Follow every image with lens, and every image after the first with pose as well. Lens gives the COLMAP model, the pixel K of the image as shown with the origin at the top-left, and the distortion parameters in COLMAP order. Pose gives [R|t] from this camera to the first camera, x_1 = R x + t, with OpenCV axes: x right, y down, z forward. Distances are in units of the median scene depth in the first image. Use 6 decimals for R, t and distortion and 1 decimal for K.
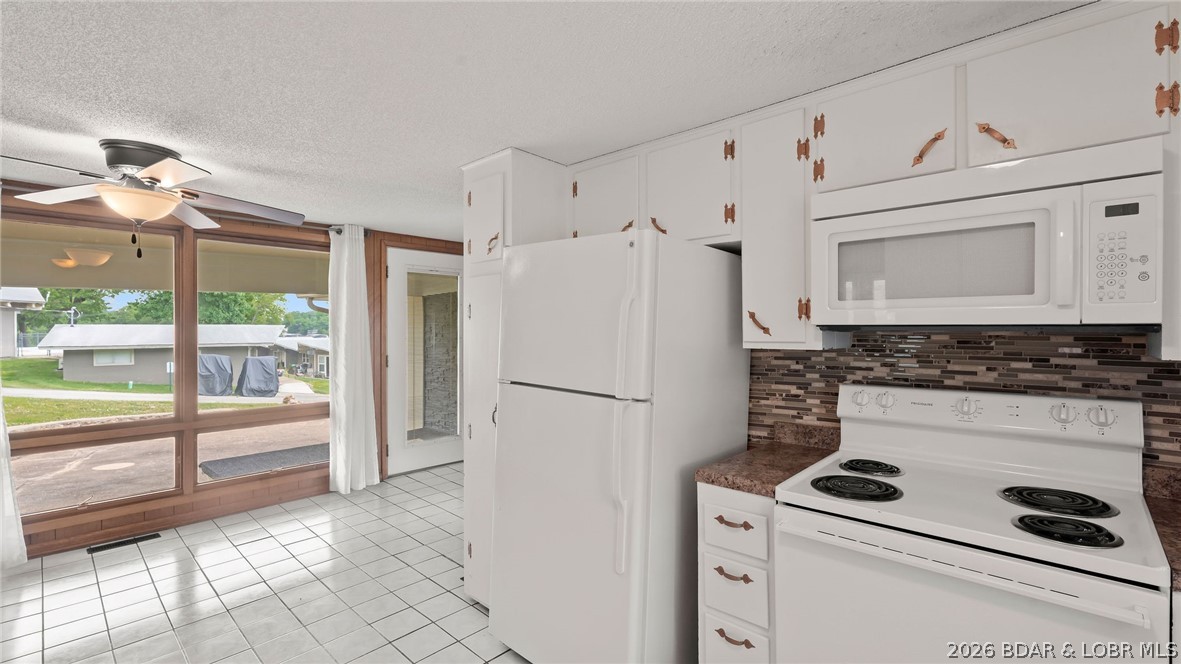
lens RADIAL K [[524.1, 0, 586.7], [0, 524.1, 329.9], [0, 0, 1]] dist [0.001955, -0.000446]
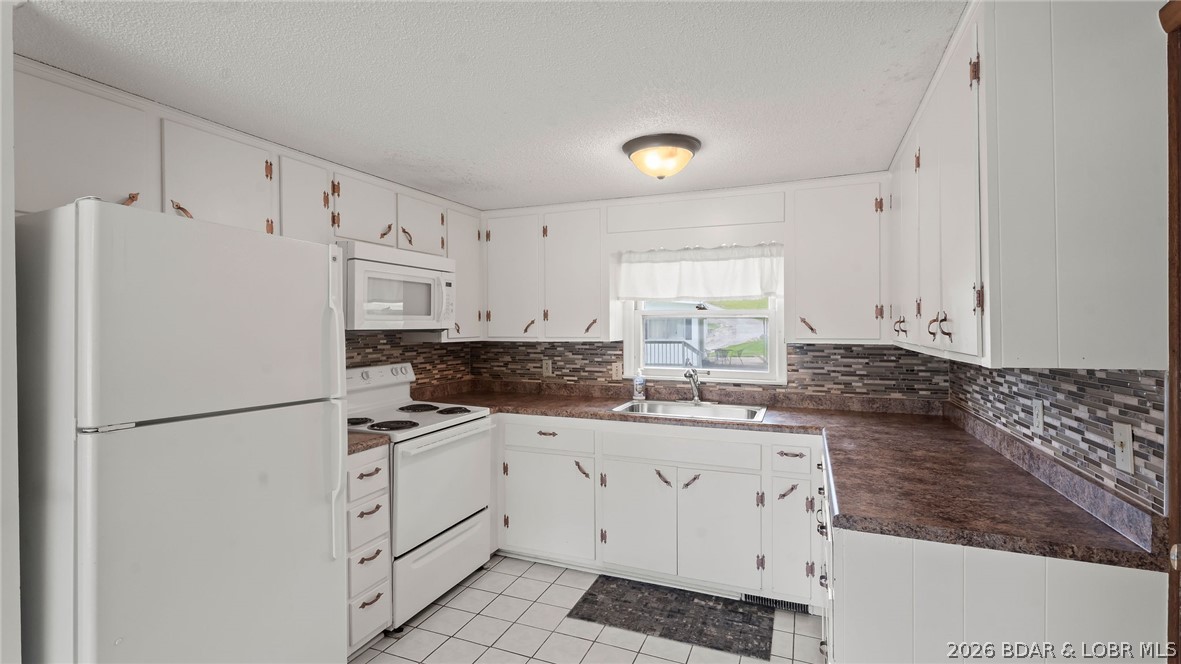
lens RADIAL K [[524.1, 0, 590.0], [0, 524.1, 325.5], [0, 0, 1]] dist [0.001955, -0.000446]
pose [[-0.360971, 0.001781, 0.932575, -1.167584], [0.008703, 0.999961, 0.001458, -0.017454], [-0.932536, 0.008642, -0.360973, 0.913843]]
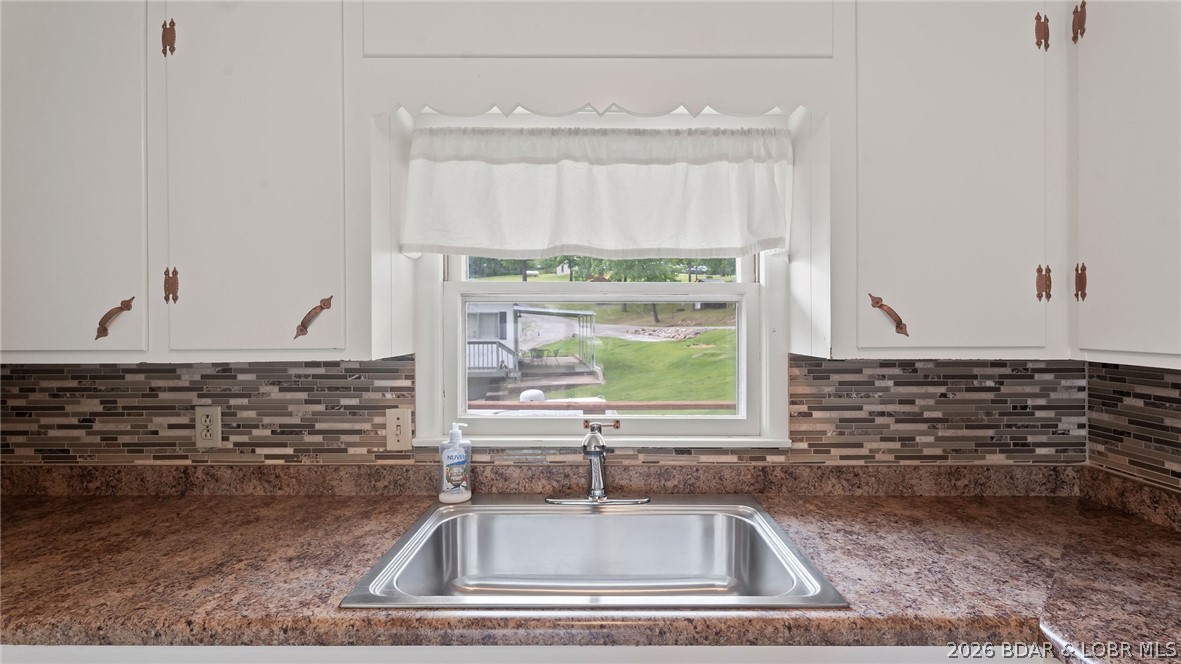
lens RADIAL K [[524.1, 0, 598.0], [0, 524.1, 323.2], [0, 0, 1]] dist [0.001955, -0.000446]
pose [[-0.677946, 0.003908, 0.735101, -0.695502], [0.008320, 0.999963, 0.002357, -0.011175], [-0.735064, 0.007714, -0.677953, 0.685337]]
